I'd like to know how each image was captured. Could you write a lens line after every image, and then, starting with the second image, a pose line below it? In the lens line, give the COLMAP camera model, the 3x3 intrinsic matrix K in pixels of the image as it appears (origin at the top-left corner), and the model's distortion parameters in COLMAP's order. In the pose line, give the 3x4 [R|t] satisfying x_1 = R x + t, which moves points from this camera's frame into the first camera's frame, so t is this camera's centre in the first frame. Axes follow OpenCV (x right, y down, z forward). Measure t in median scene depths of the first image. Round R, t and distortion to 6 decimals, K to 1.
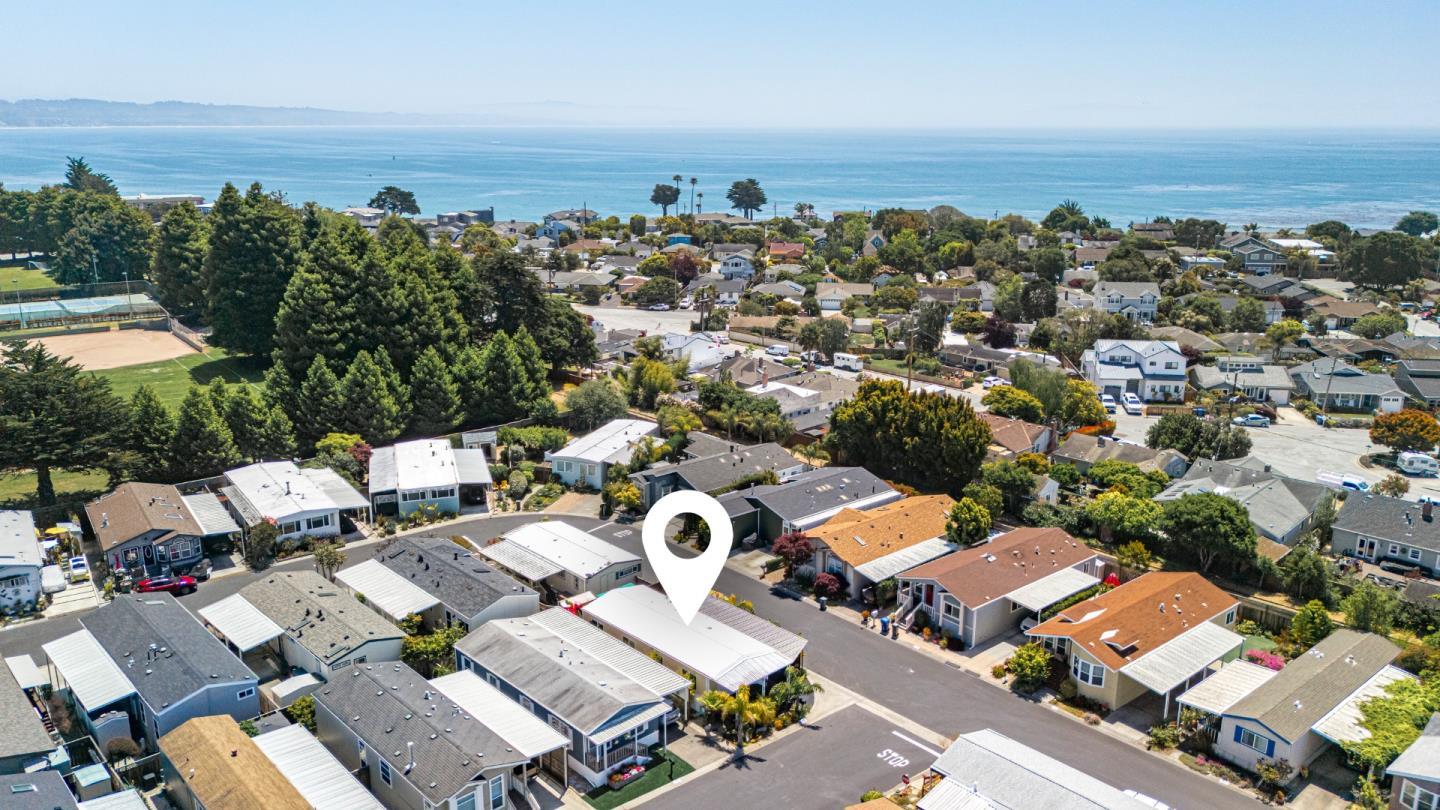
lens RADIAL K [[1068.9, 0, 730.5], [0, 1068.9, 405.5], [0, 0, 1]] dist [0.095179, -0.114713]
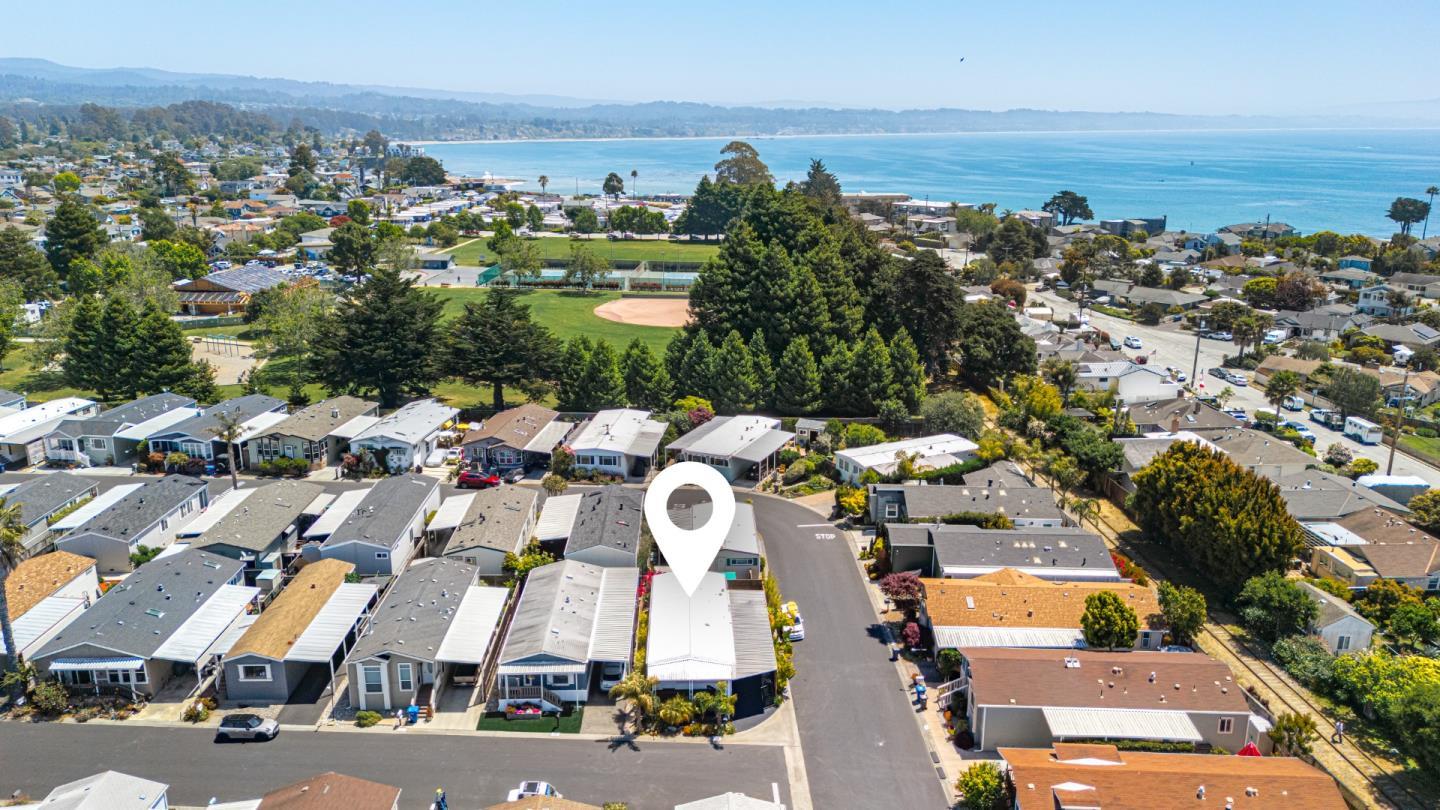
lens RADIAL K [[1068.9, 0, 730.5], [0, 1068.9, 405.5], [0, 0, 1]] dist [0.095179, -0.114713]
pose [[0.739147, 0.168575, -0.652108, 0.469848], [-0.170856, 0.983433, 0.060565, -0.046872], [0.651514, 0.066650, 0.755703, 0.174906]]
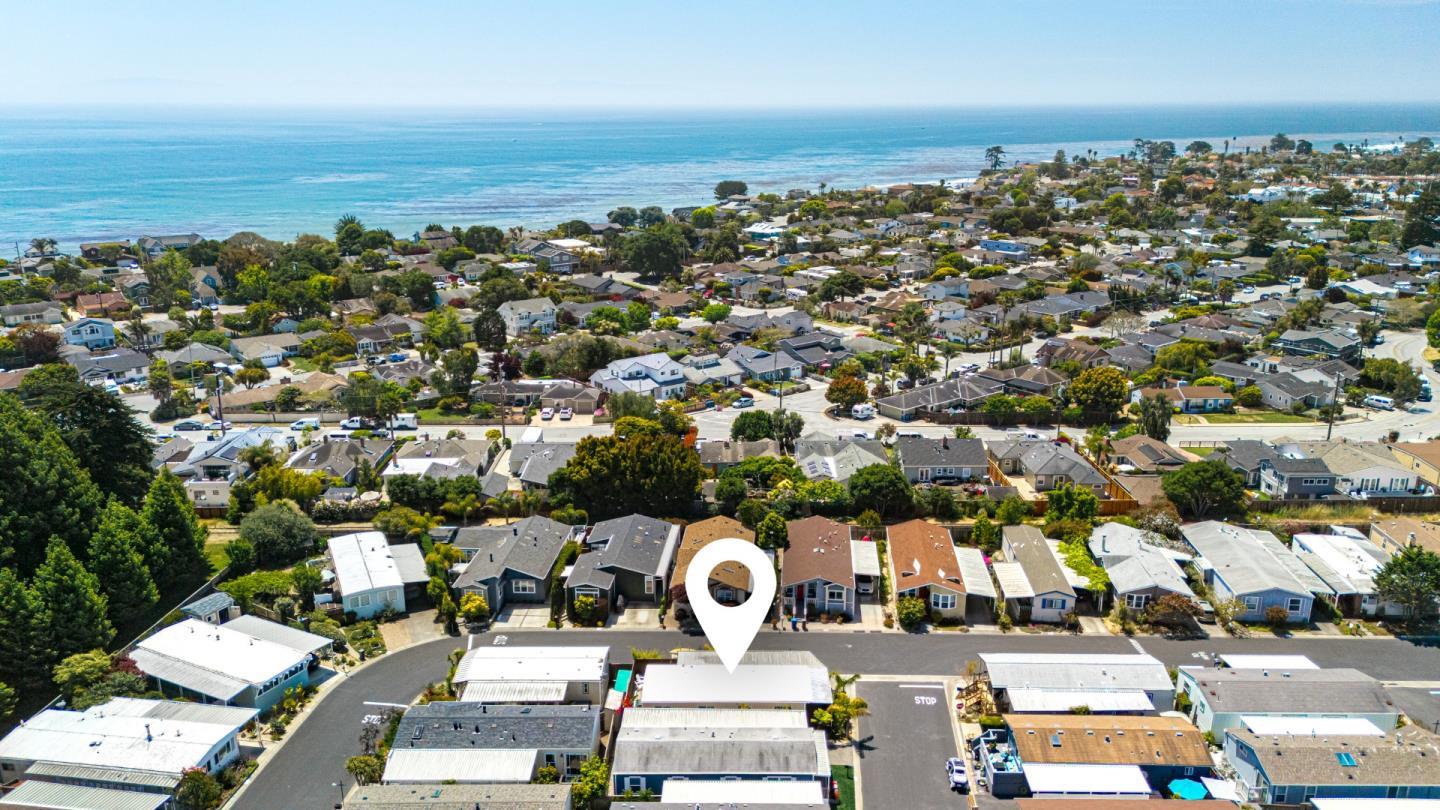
lens RADIAL K [[1068.9, 0, 730.5], [0, 1068.9, 405.5], [0, 0, 1]] dist [0.095179, -0.114713]
pose [[0.688887, -0.203877, 0.695607, -0.625677], [0.186052, 0.977214, 0.102160, -0.166778], [-0.700585, 0.059042, 0.711122, 0.089515]]
